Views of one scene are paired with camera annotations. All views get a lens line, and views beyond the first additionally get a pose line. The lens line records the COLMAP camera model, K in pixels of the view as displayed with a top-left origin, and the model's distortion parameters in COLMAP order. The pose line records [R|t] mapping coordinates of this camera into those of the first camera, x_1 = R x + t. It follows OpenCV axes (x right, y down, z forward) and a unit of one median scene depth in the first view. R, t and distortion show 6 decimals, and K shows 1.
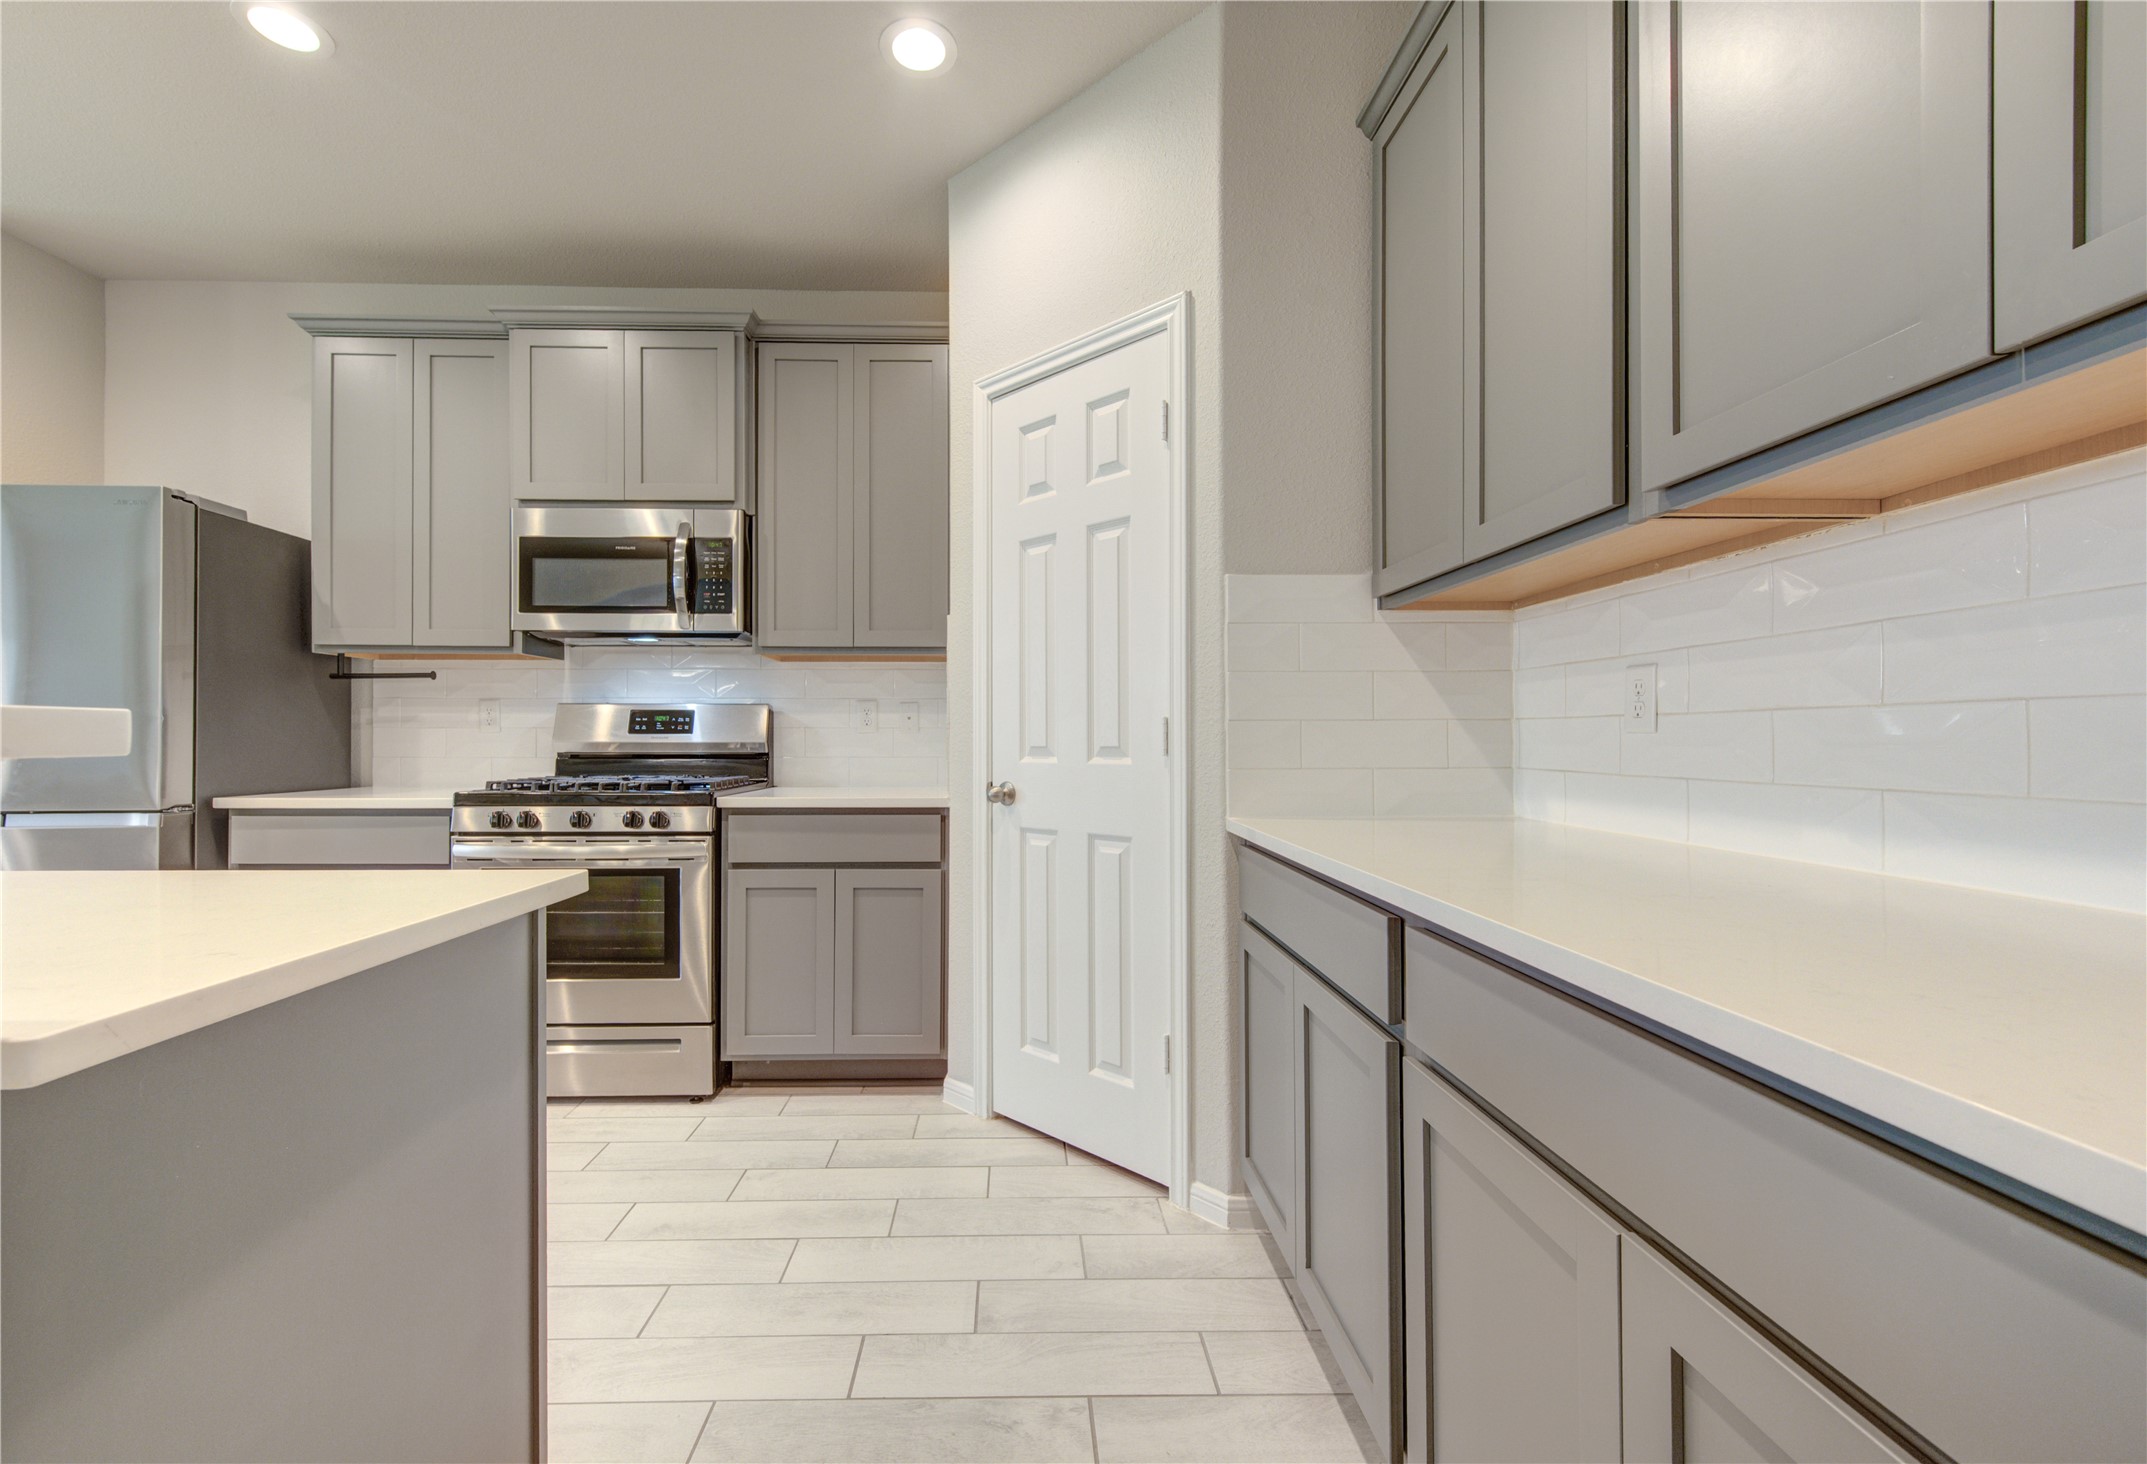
lens RADIAL K [[888.6, 0, 1044.8], [0, 888.6, 729.4], [0, 0, 1]] dist [0.001362, 0.000168]
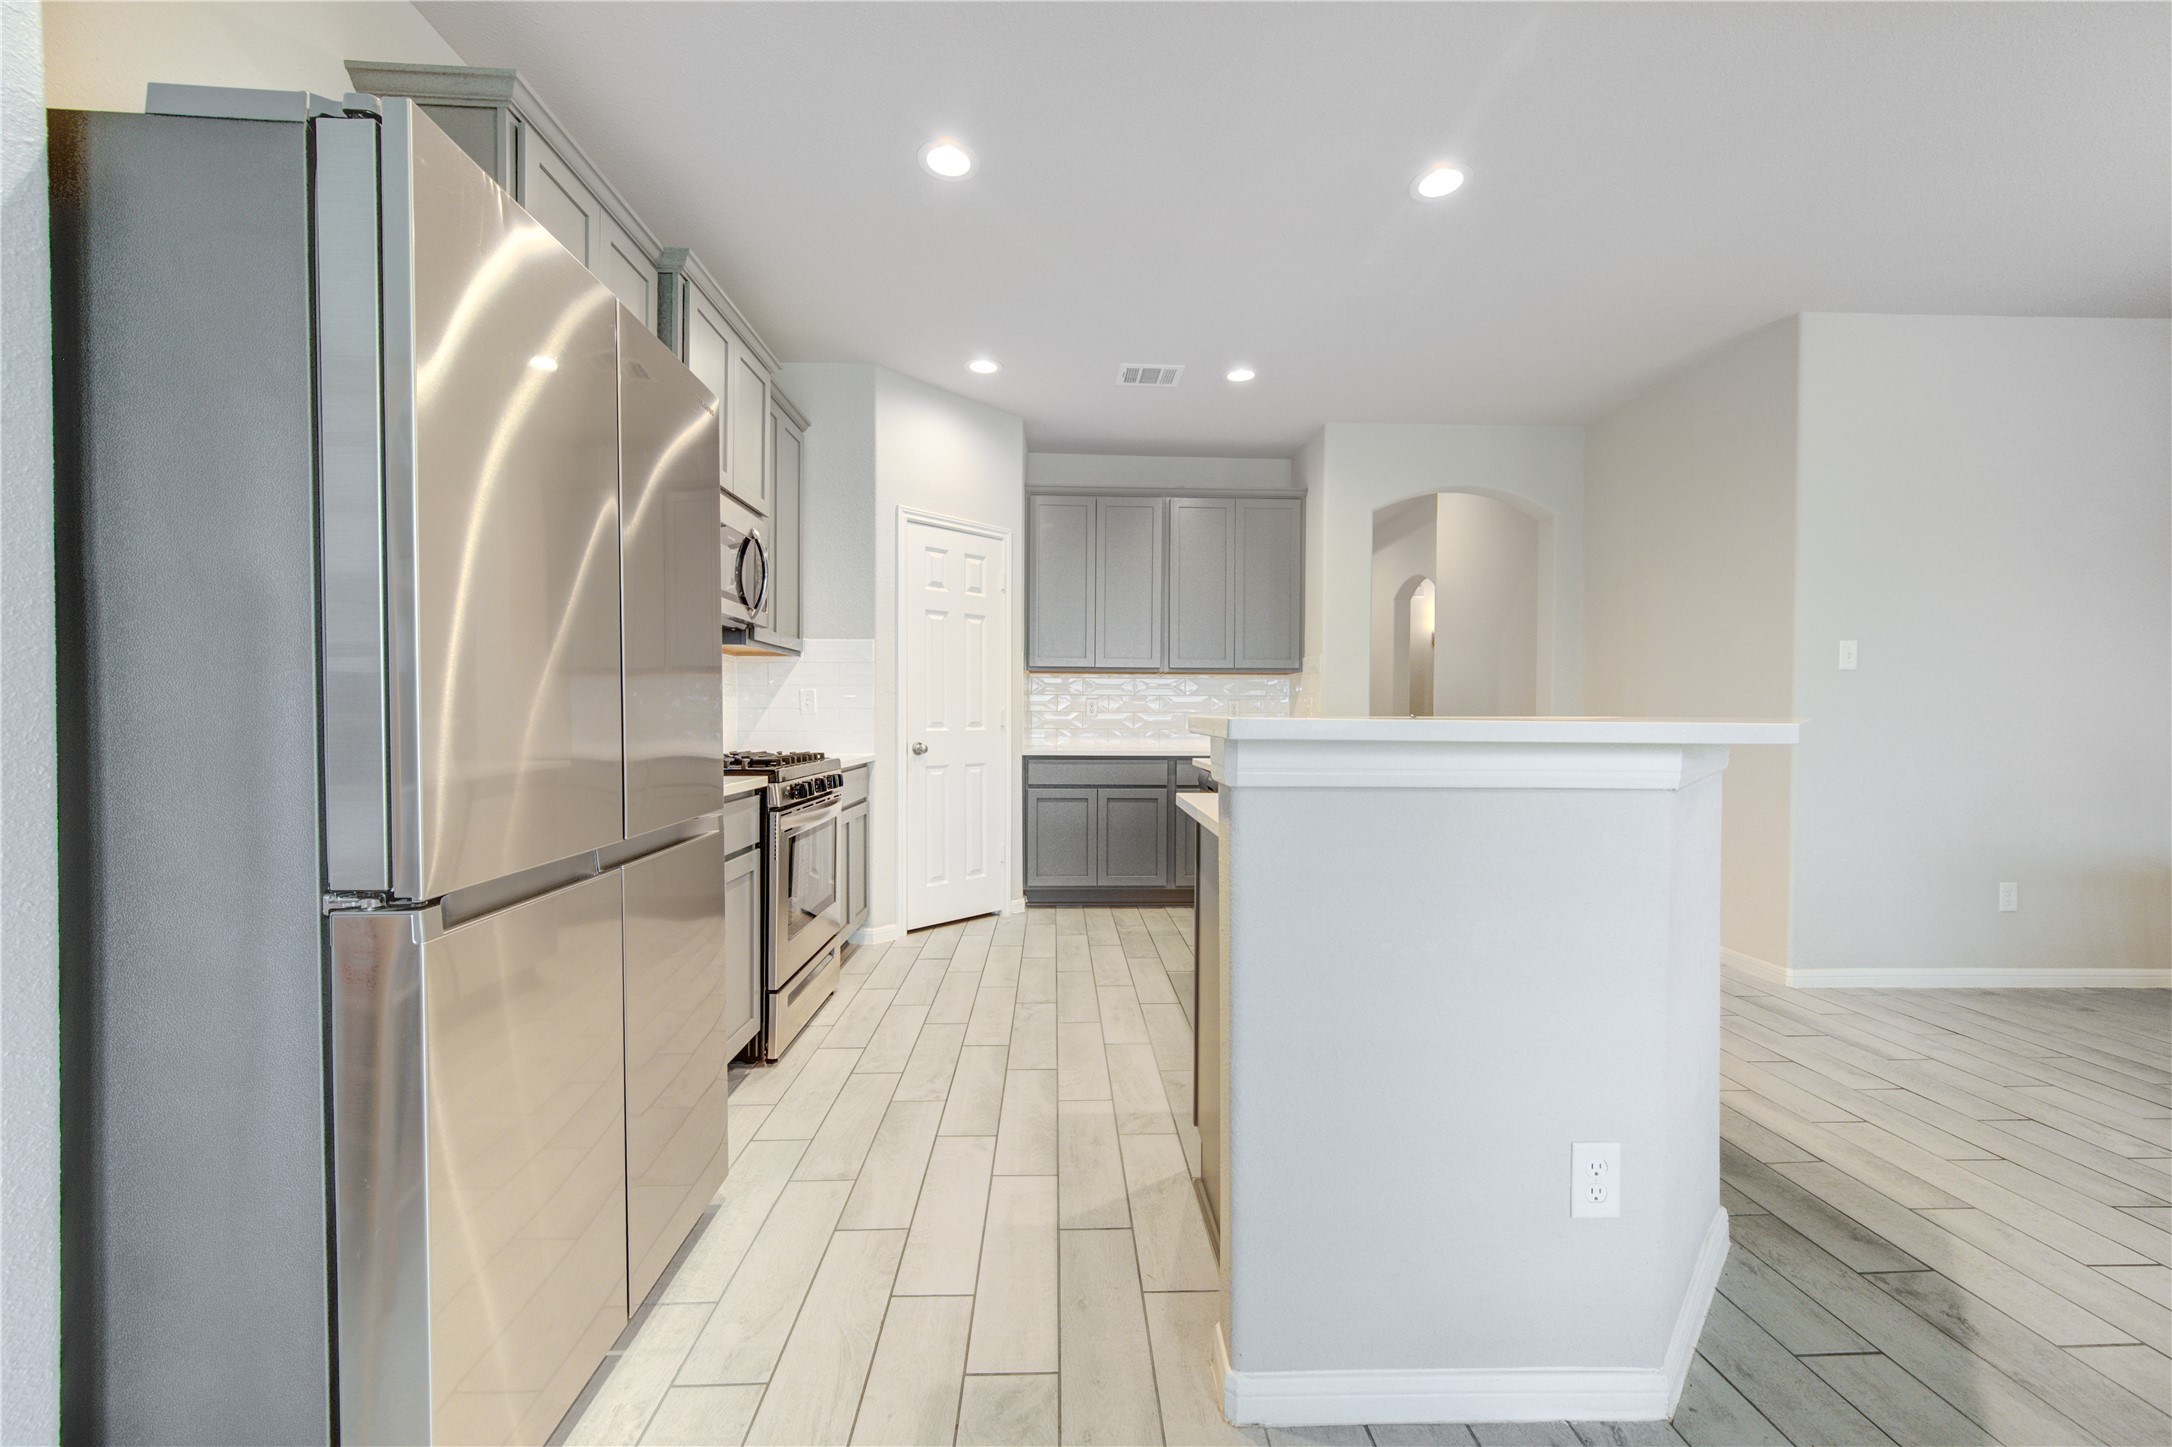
lens RADIAL K [[848.4, 0, 1090.5], [0, 848.4, 729.3], [0, 0, 1]] dist [0.003296, 0.000148]
pose [[-0.020502, -0.013827, 0.999694, -1.506239], [-0.014706, 0.999800, 0.013527, 0.004202], [-0.999682, -0.014424, -0.020701, 0.590429]]
